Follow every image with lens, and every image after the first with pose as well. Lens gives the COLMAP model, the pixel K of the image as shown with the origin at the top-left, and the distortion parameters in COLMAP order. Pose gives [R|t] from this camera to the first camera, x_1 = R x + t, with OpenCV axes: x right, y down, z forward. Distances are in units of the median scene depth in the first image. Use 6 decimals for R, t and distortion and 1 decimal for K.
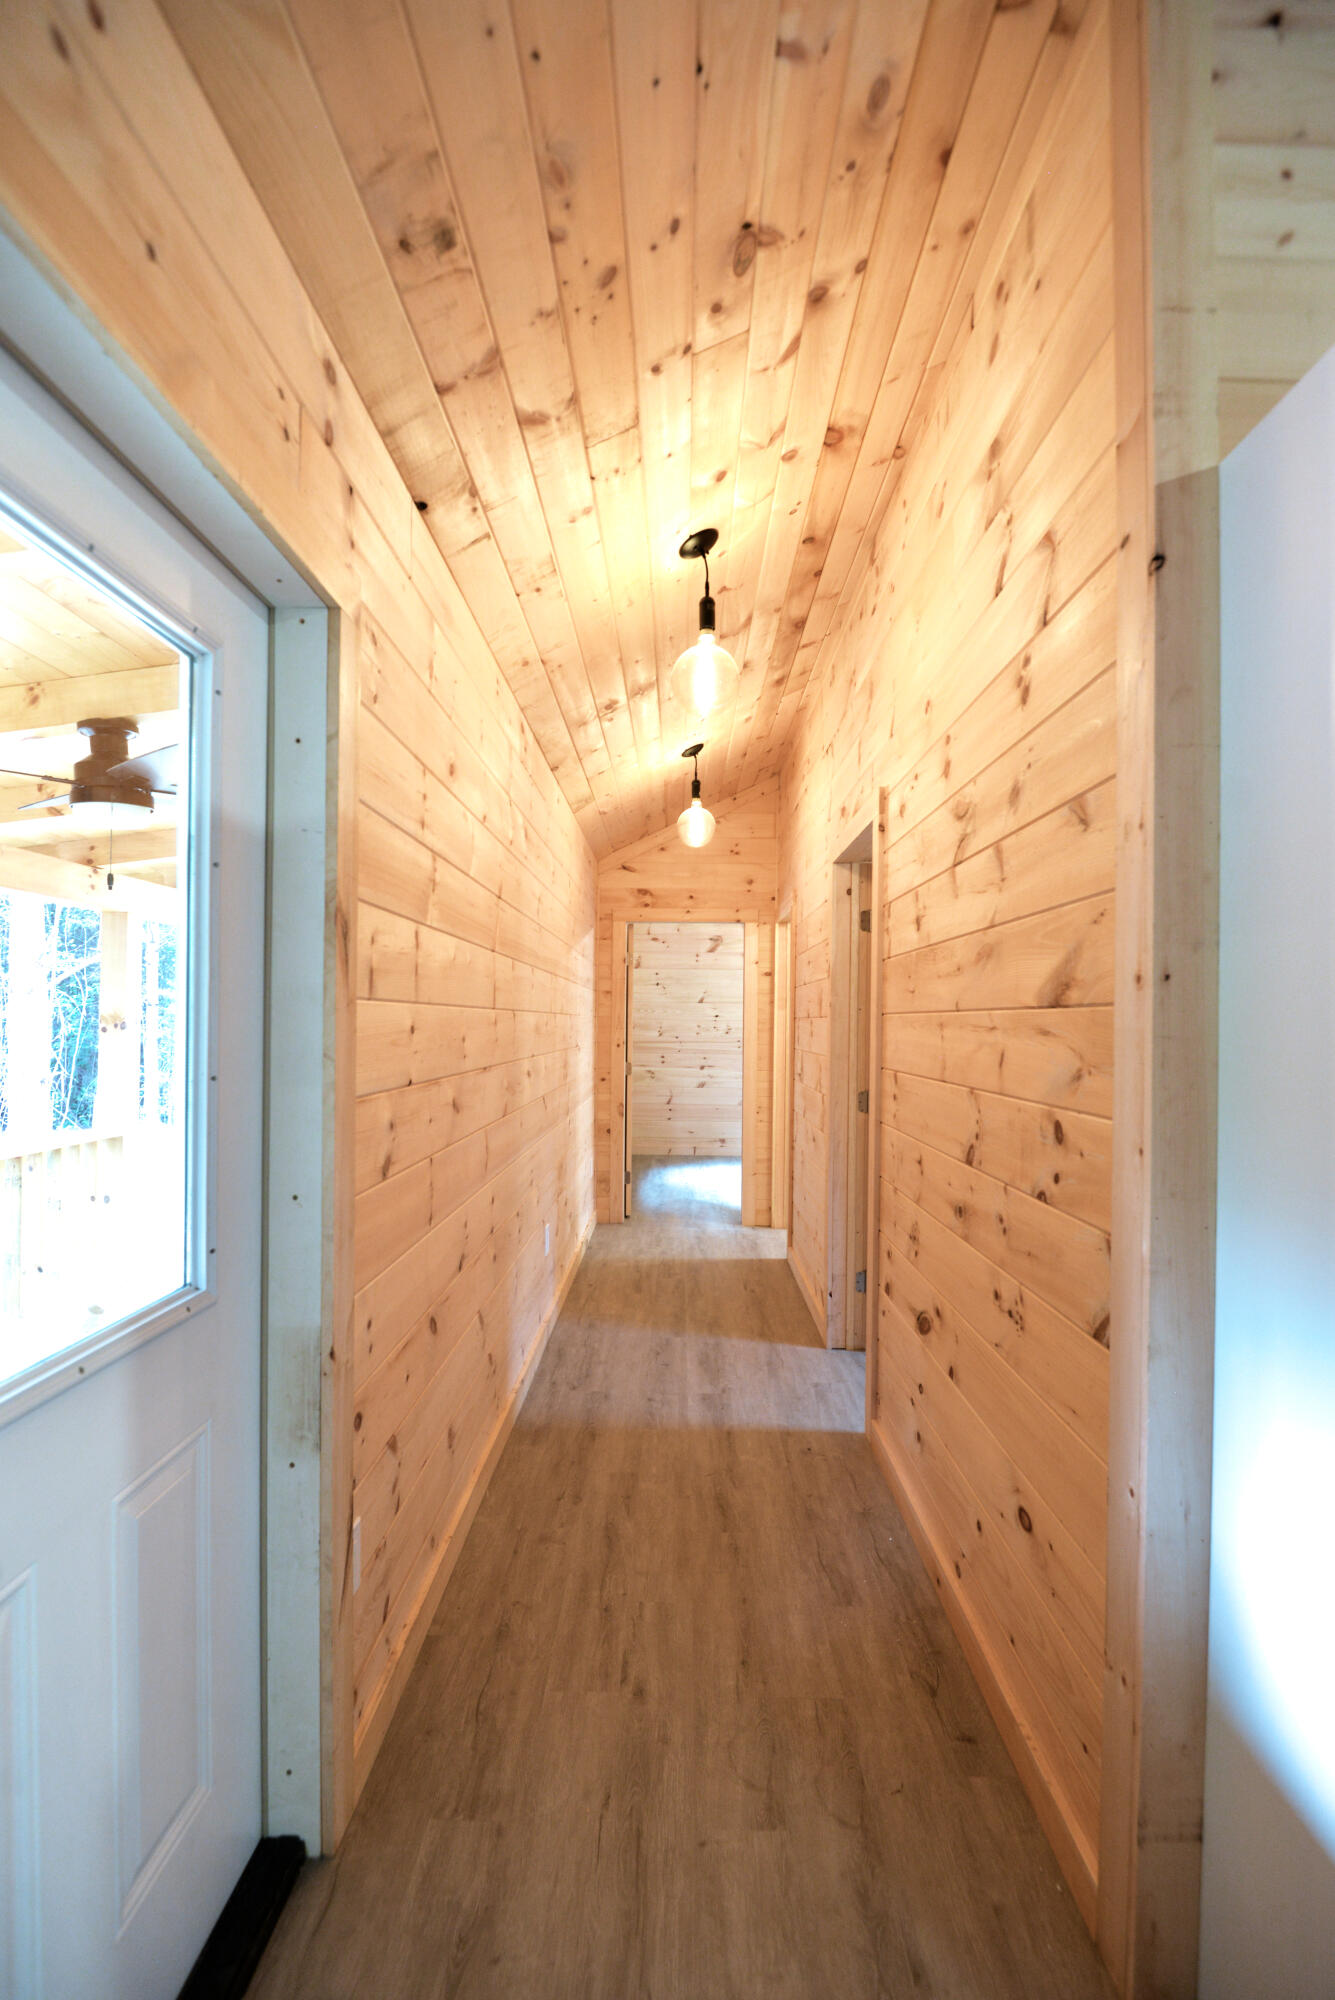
lens RADIAL K [[915.9, 0, 671.9], [0, 915.9, 1011.7], [0, 0, 1]] dist [-0.020774, -0.002171]
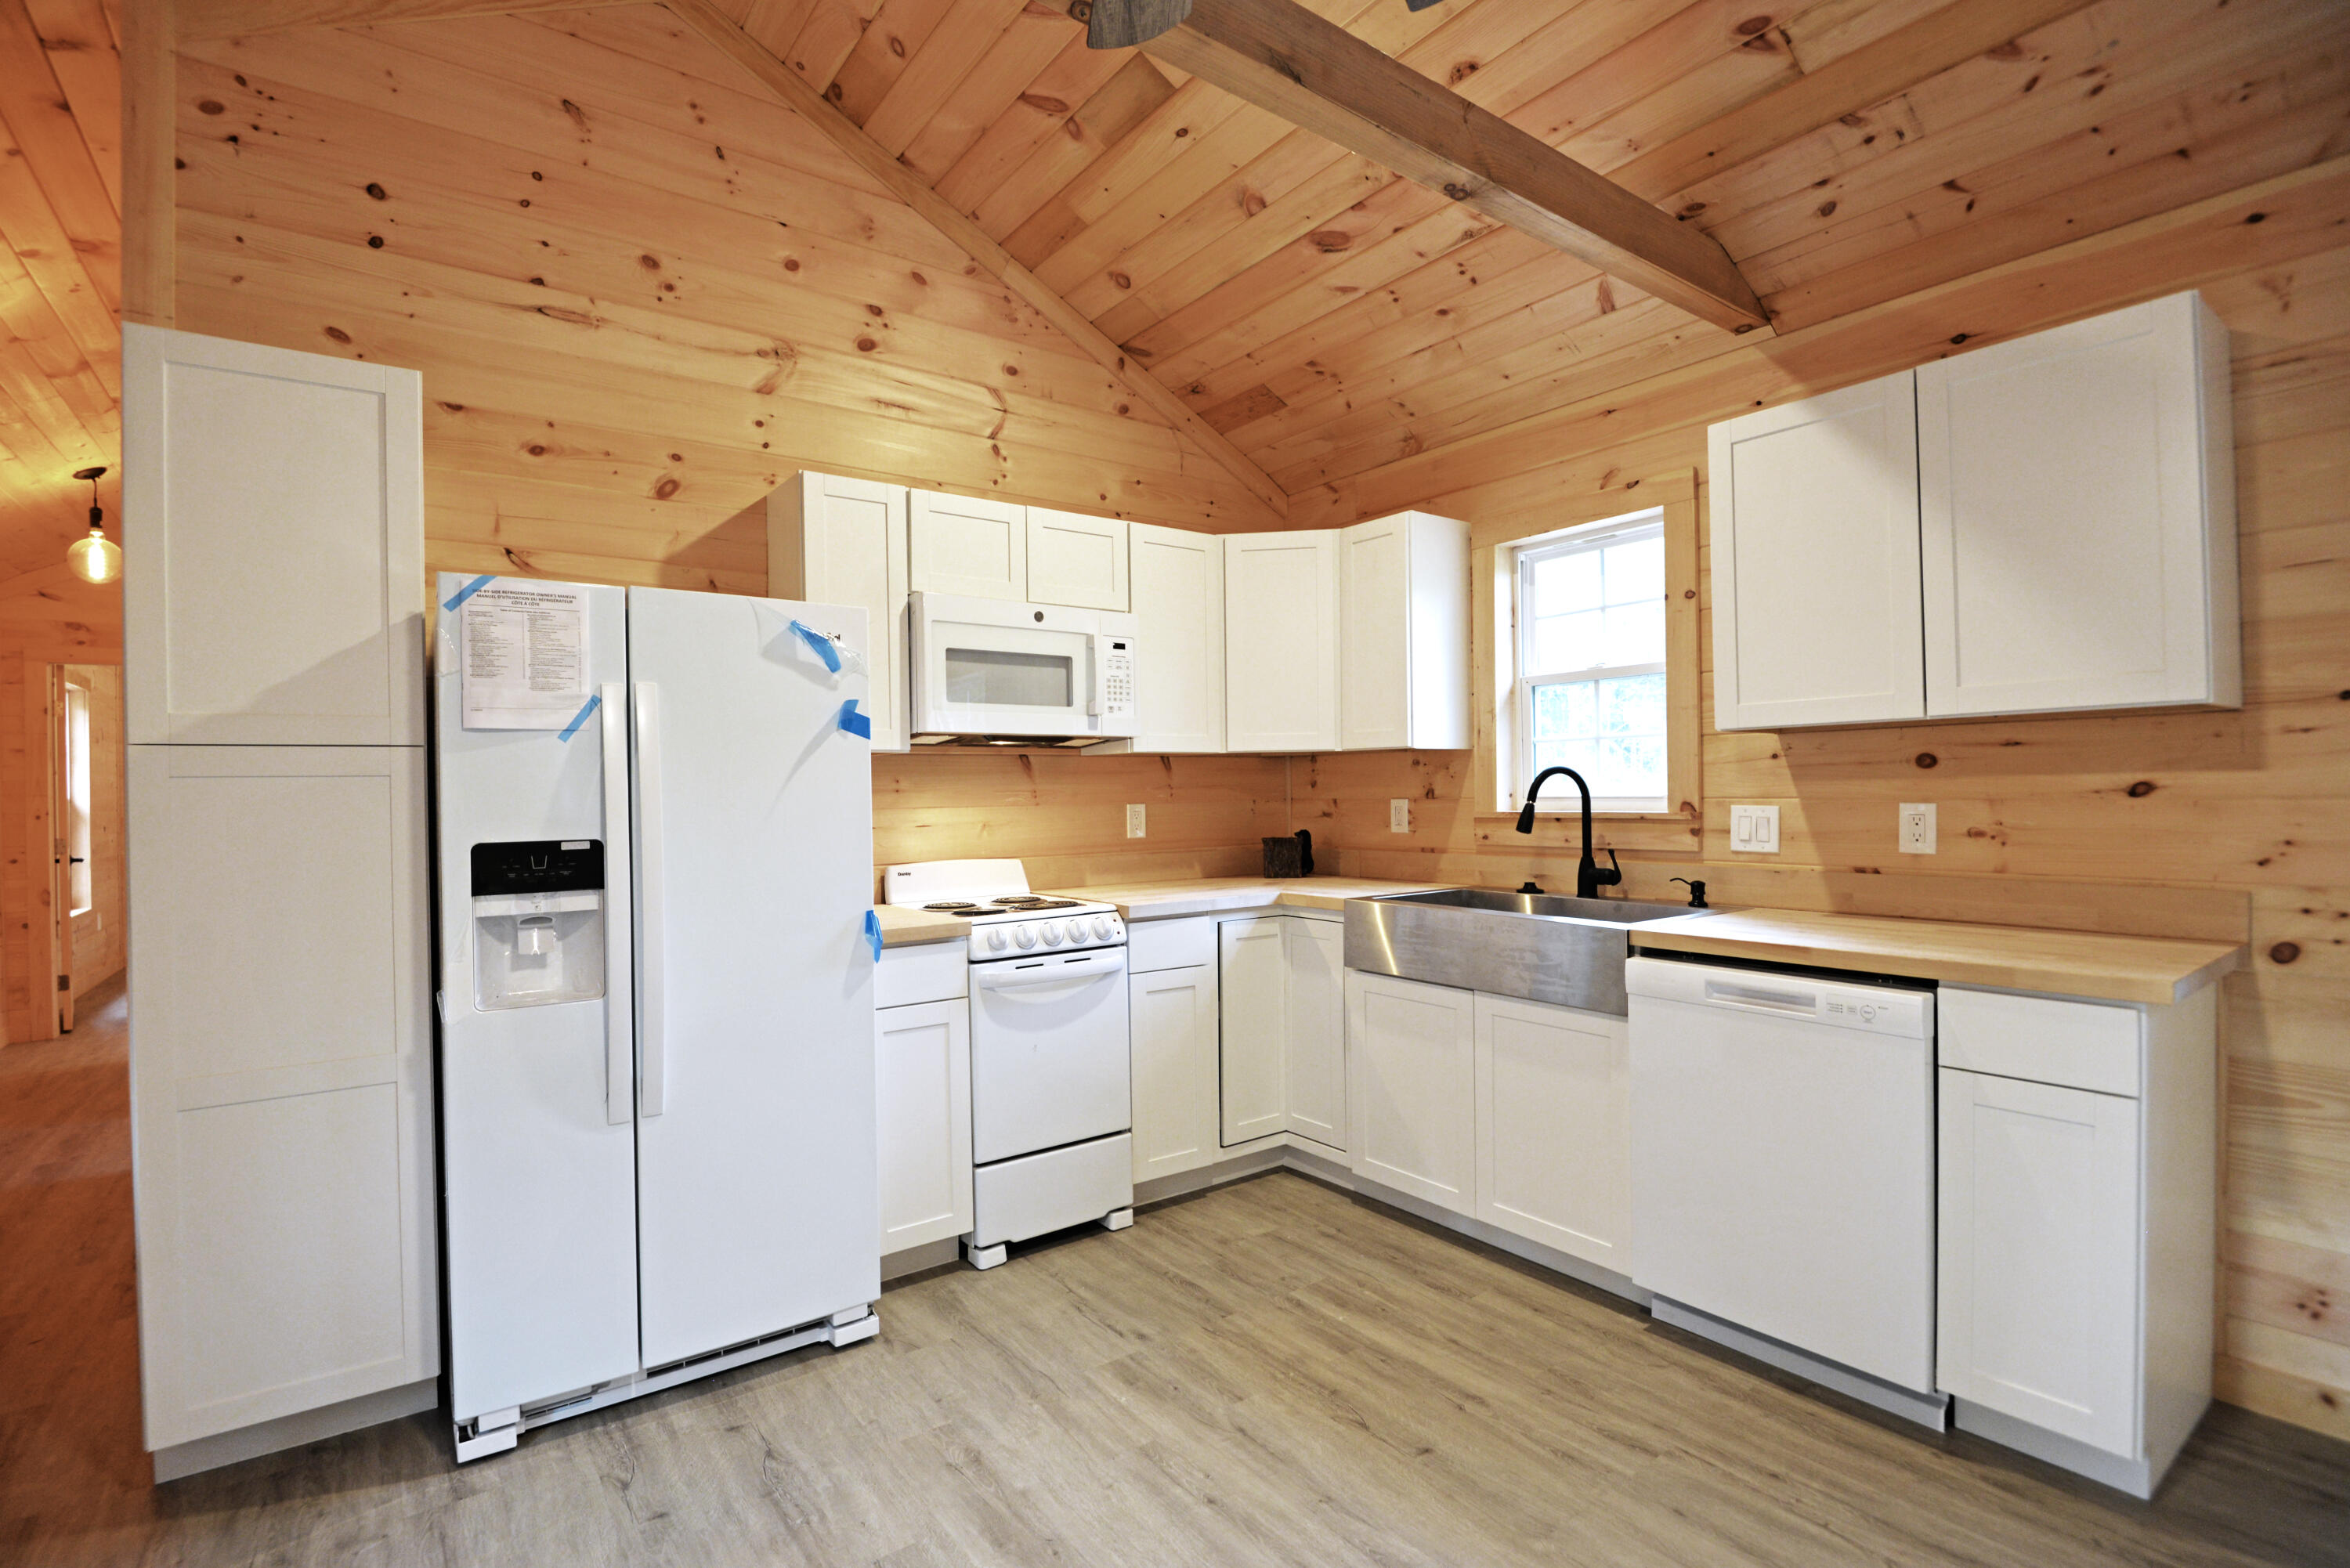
lens RADIAL K [[1076.1, 0, 1174.3], [0, 1076.1, 786.7], [0, 0, 1]] dist [-0.020774, -0.002171]
pose [[0.794243, -0.012294, 0.607475, 0.234295], [0.010872, 0.999923, 0.006021, 0.020553], [-0.607503, 0.001822, 0.794316, -0.427354]]
